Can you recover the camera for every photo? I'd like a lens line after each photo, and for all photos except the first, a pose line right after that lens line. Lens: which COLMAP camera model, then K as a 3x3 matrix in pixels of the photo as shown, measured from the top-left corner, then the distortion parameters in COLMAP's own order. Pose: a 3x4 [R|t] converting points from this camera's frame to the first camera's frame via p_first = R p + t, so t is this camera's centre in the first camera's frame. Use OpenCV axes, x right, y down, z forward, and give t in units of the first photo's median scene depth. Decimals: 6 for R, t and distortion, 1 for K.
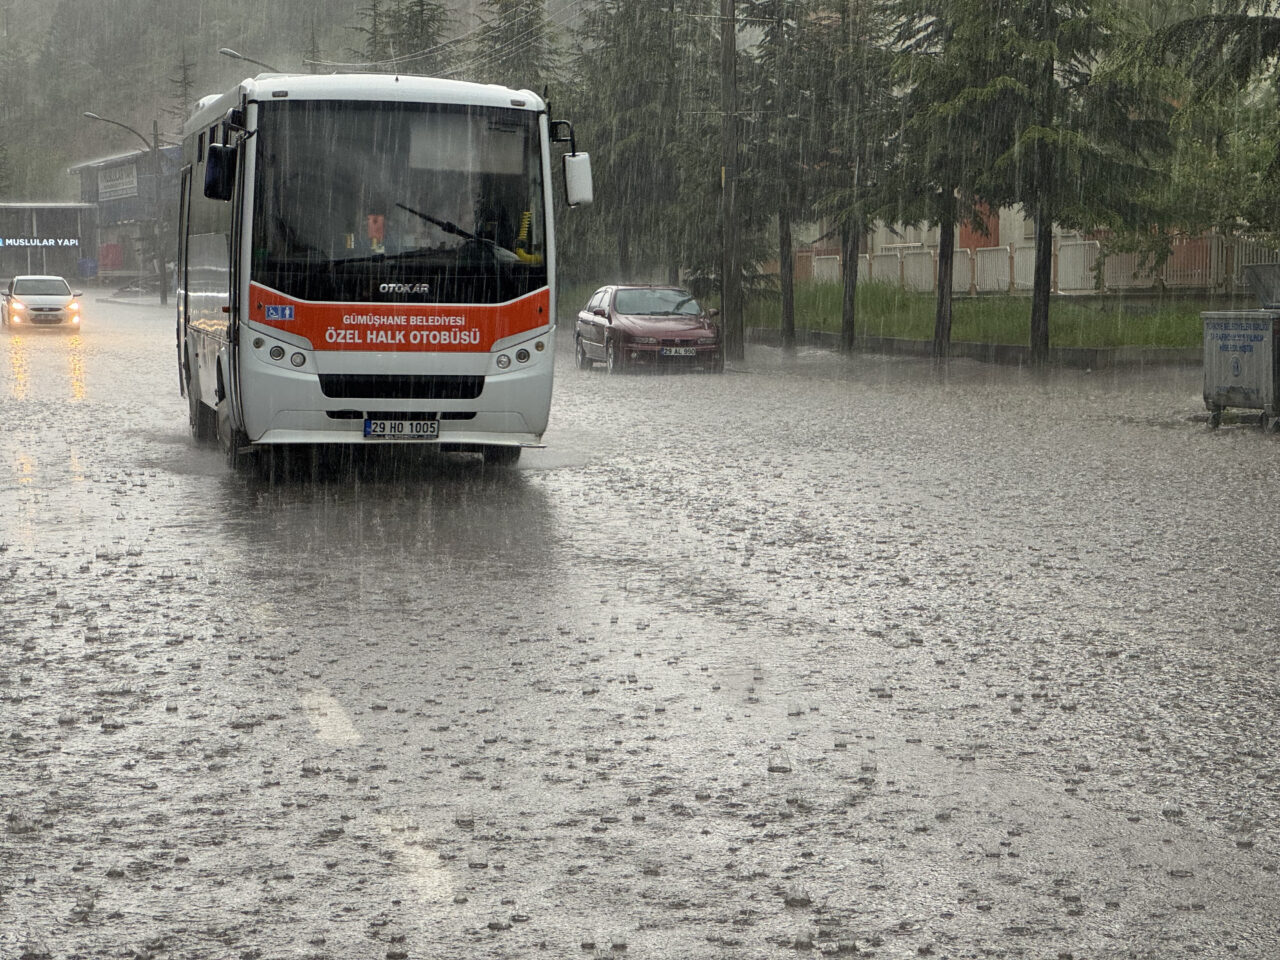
lens RADIAL K [[2941.7, 0, 641.4], [0, 2941.7, 475.6], [0, 0, 1]] dist [0.185353, 0.000000]
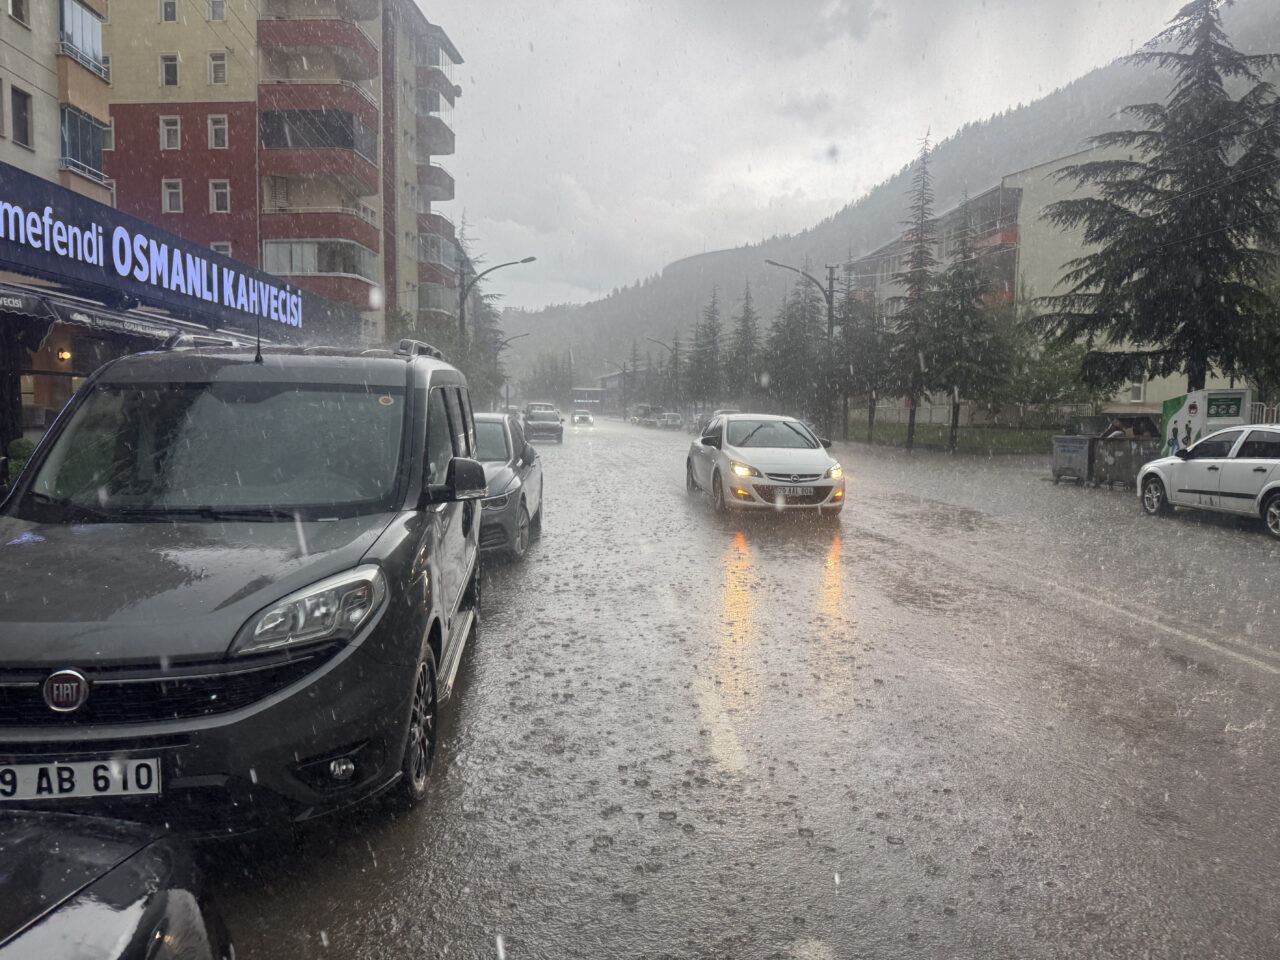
lens RADIAL K [[896.4, 0, 645.6], [0, 896.4, 480.9], [0, 0, 1]] dist [0.024905, -0.001485]
pose [[0.990233, 0.030150, -0.136122, -0.023102], [-0.029178, 0.999533, 0.009129, -0.010321], [0.136334, -0.005068, 0.990650, 0.156256]]
